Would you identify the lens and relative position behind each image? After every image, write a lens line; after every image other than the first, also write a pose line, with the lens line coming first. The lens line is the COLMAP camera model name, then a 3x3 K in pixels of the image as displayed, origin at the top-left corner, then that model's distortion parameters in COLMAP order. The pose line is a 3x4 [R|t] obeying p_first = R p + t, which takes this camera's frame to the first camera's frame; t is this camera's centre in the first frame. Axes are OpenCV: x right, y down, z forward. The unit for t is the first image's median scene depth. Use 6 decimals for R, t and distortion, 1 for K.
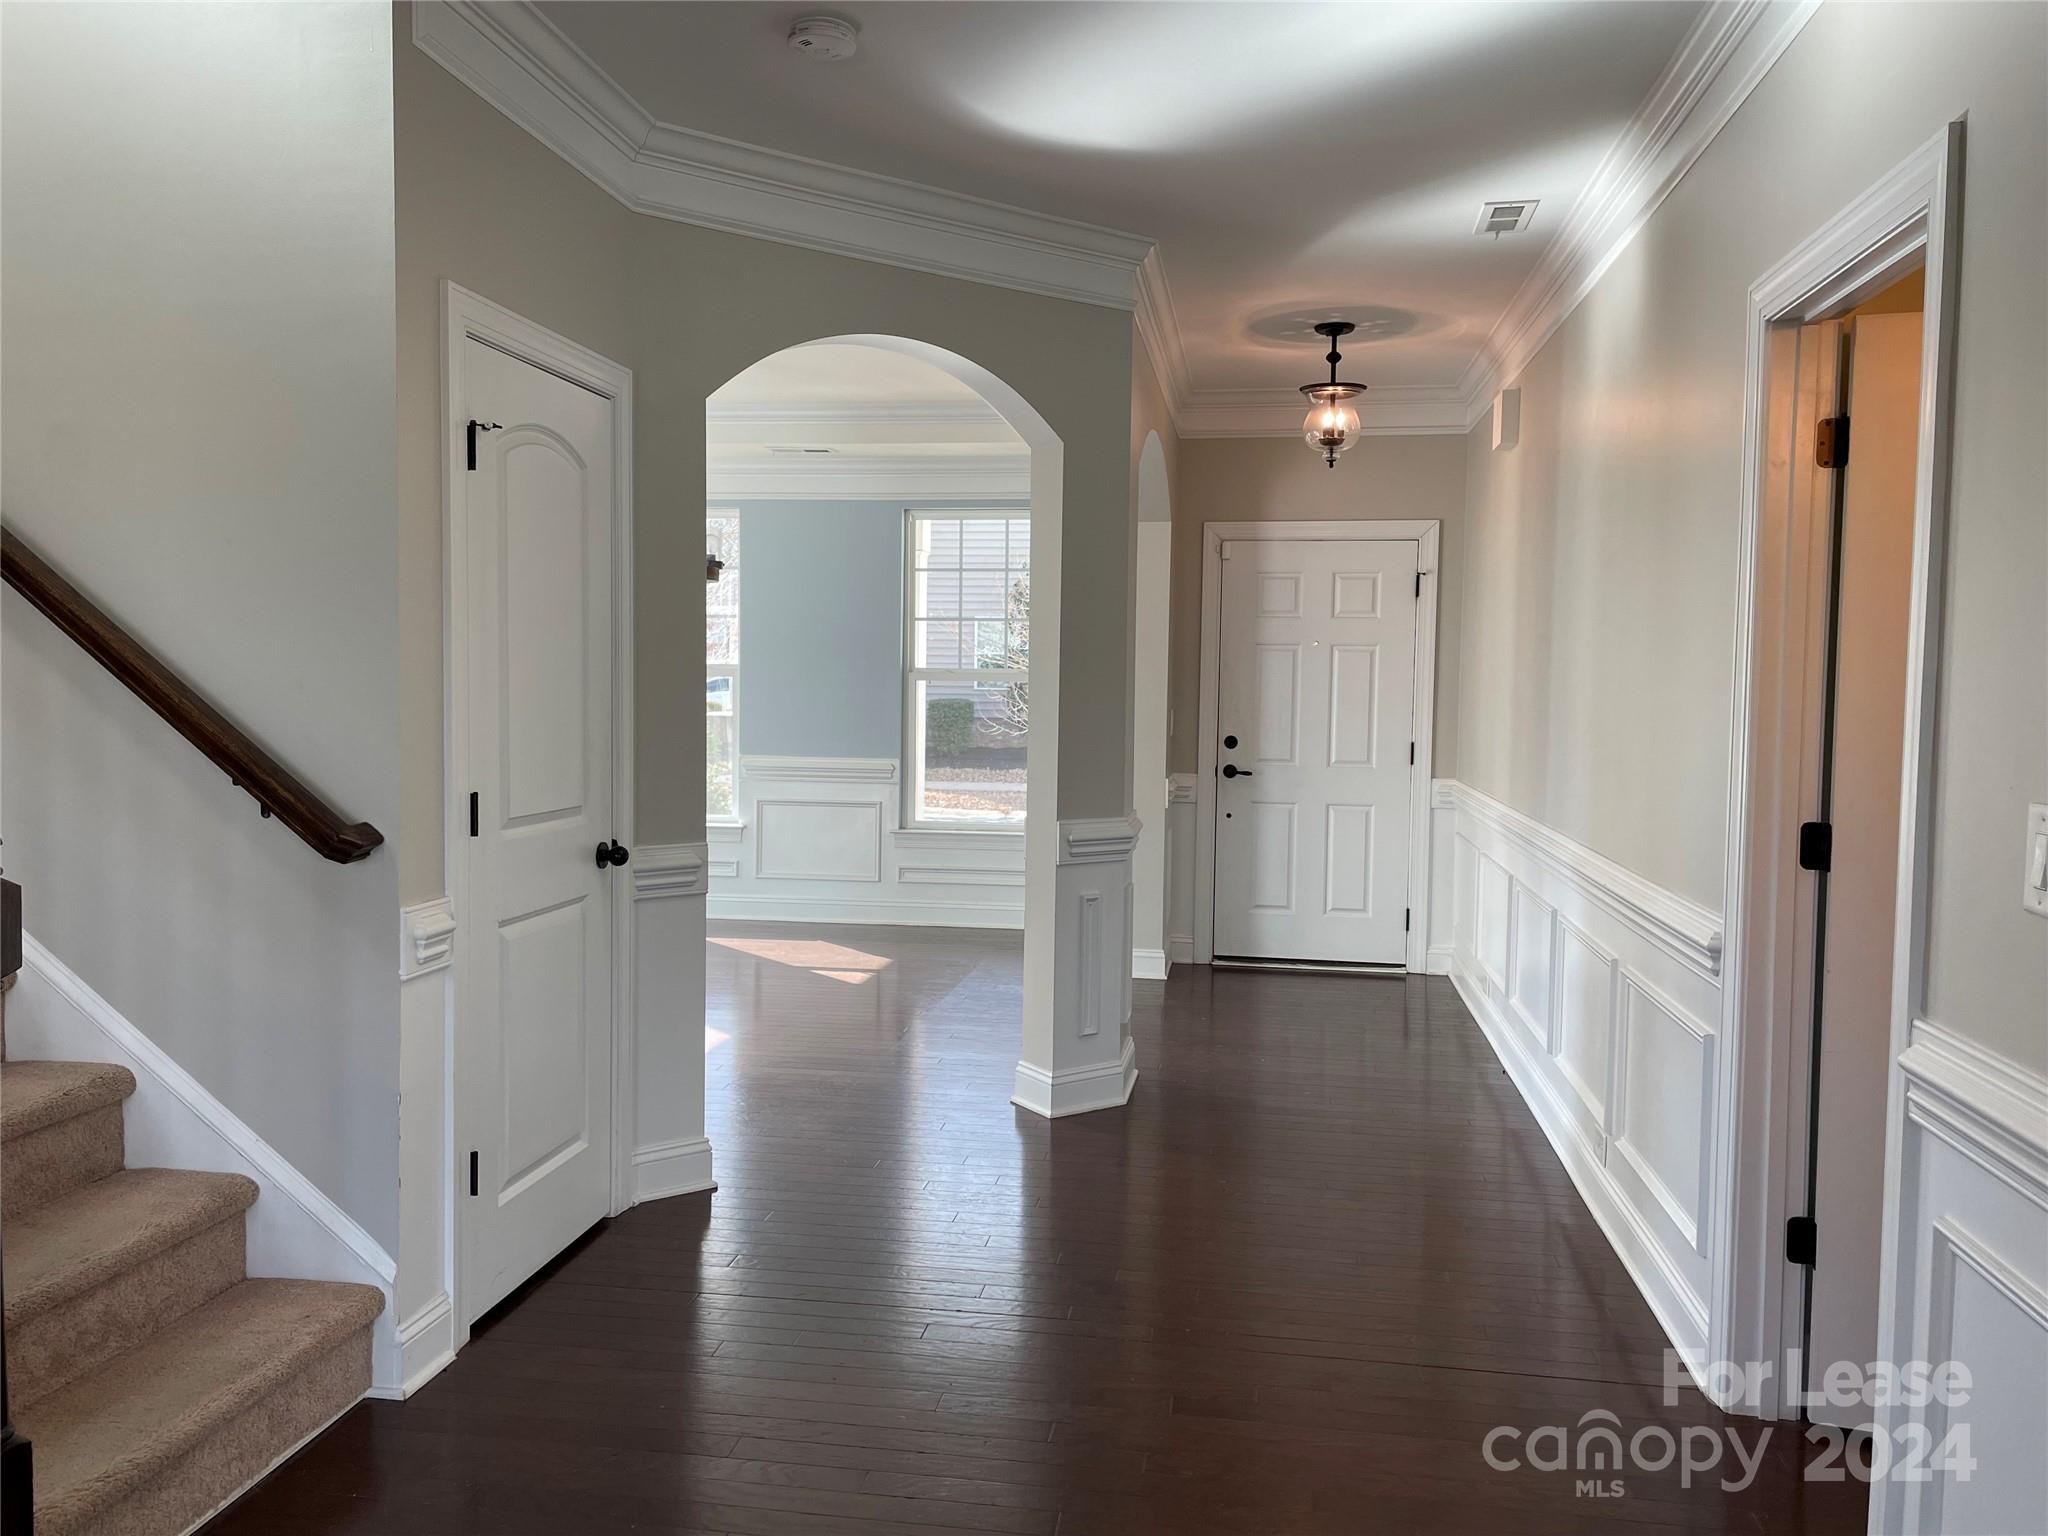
lens RADIAL K [[1541.6, 0, 1028.5], [0, 1541.6, 759.5], [0, 0, 1]] dist [0.045035, -0.040870]
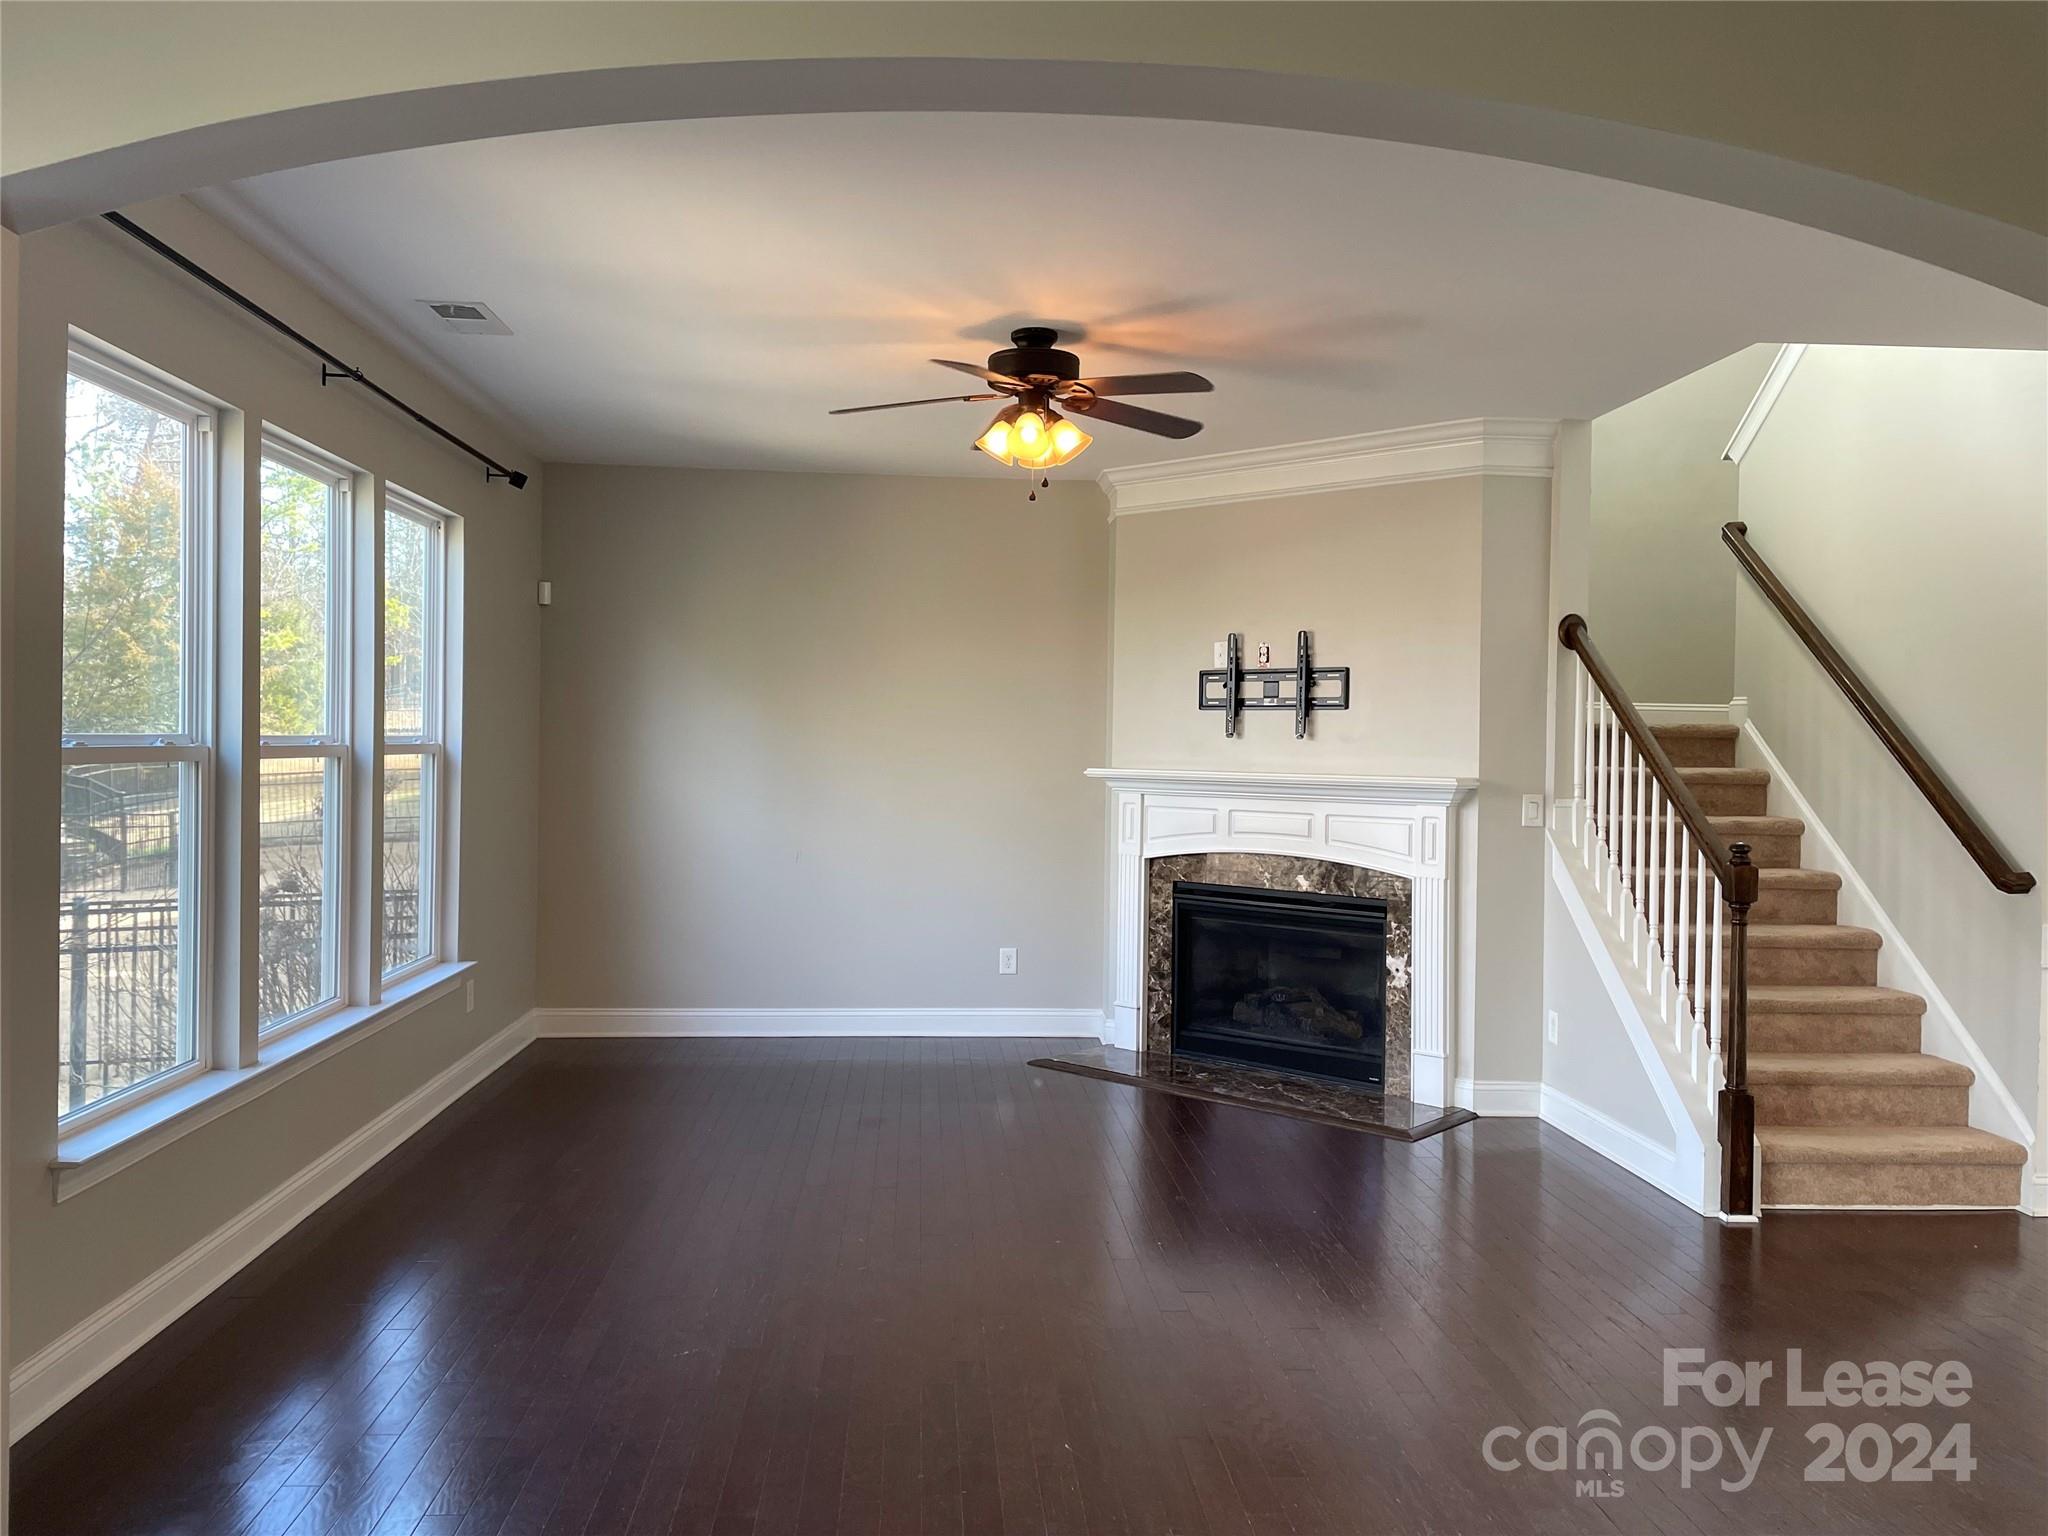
lens RADIAL K [[1541.6, 0, 1038.1], [0, 1541.6, 763.3], [0, 0, 1]] dist [0.045035, -0.040870]
pose [[0.223272, -0.001351, -0.974755, 1.004741], [-0.058177, 0.998198, -0.014709, 0.009478], [0.973019, 0.059993, 0.222791, -0.453337]]
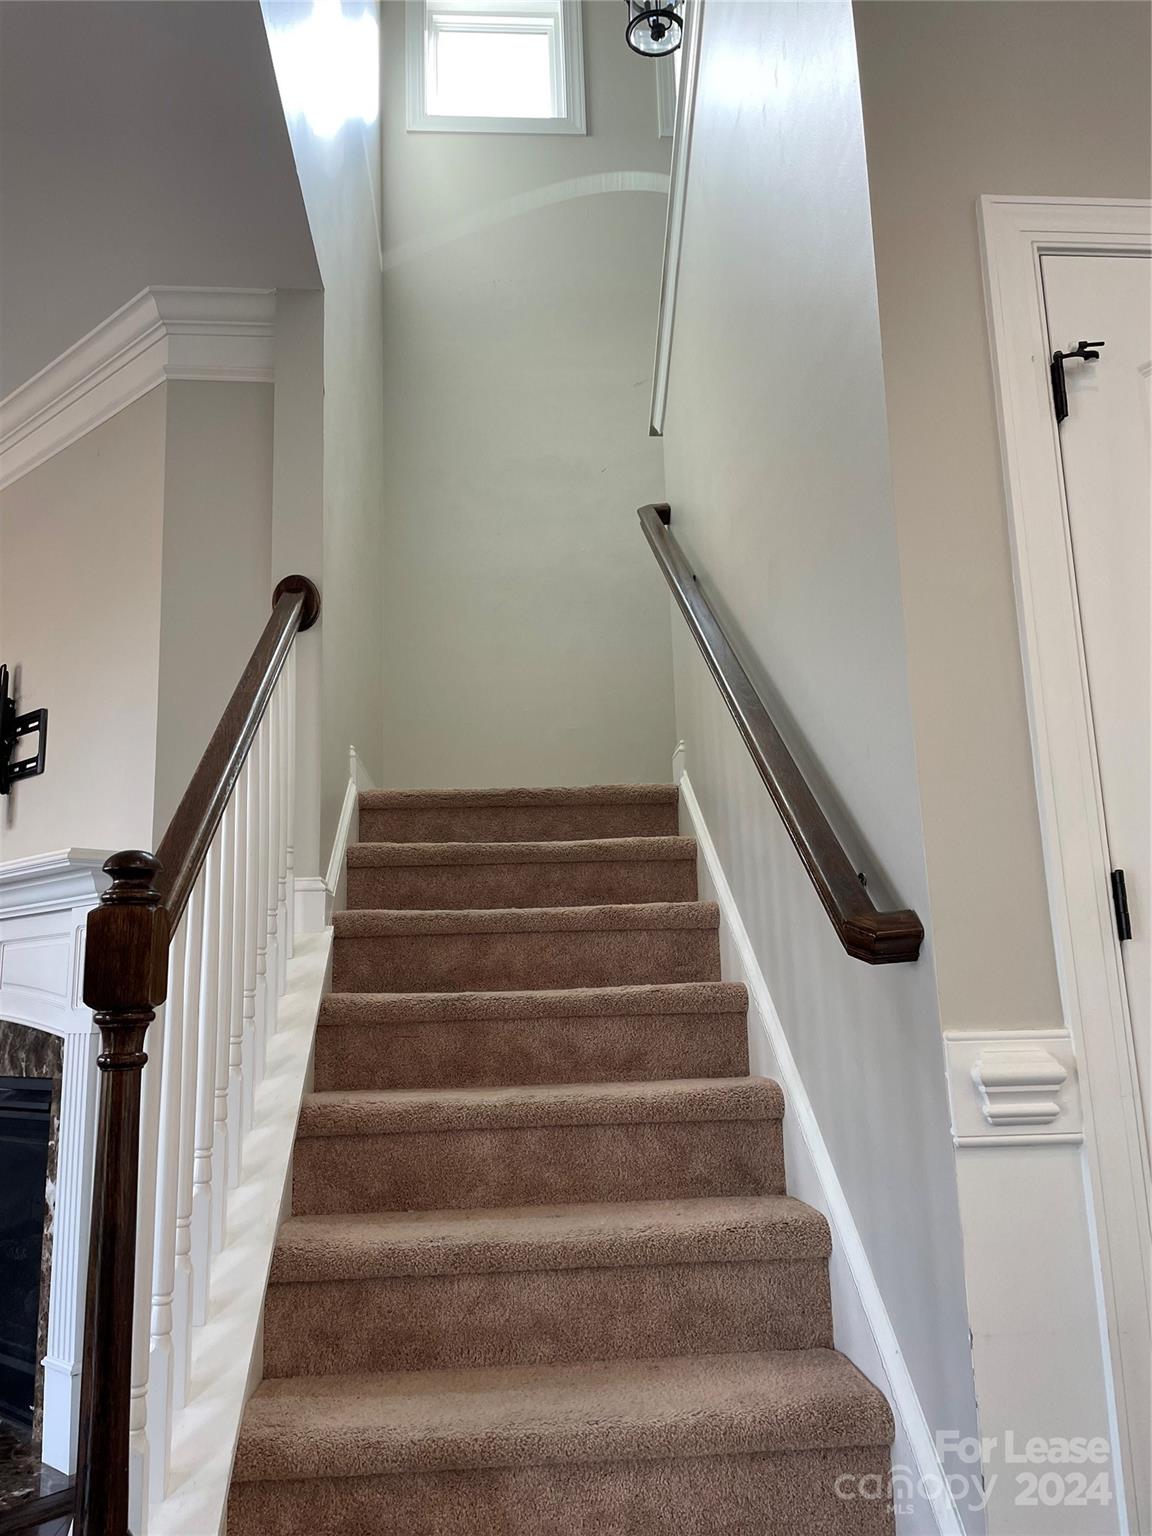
lens RADIAL K [[1156.2, 0, 567.0], [0, 1156.2, 751.8], [0, 0, 1]] dist [0.045035, -0.040870]
pose [[0.213611, -0.218938, -0.952070, 0.073912], [-0.011679, 0.973922, -0.226584, 0.093357], [0.976849, 0.059520, 0.205483, 0.723952]]
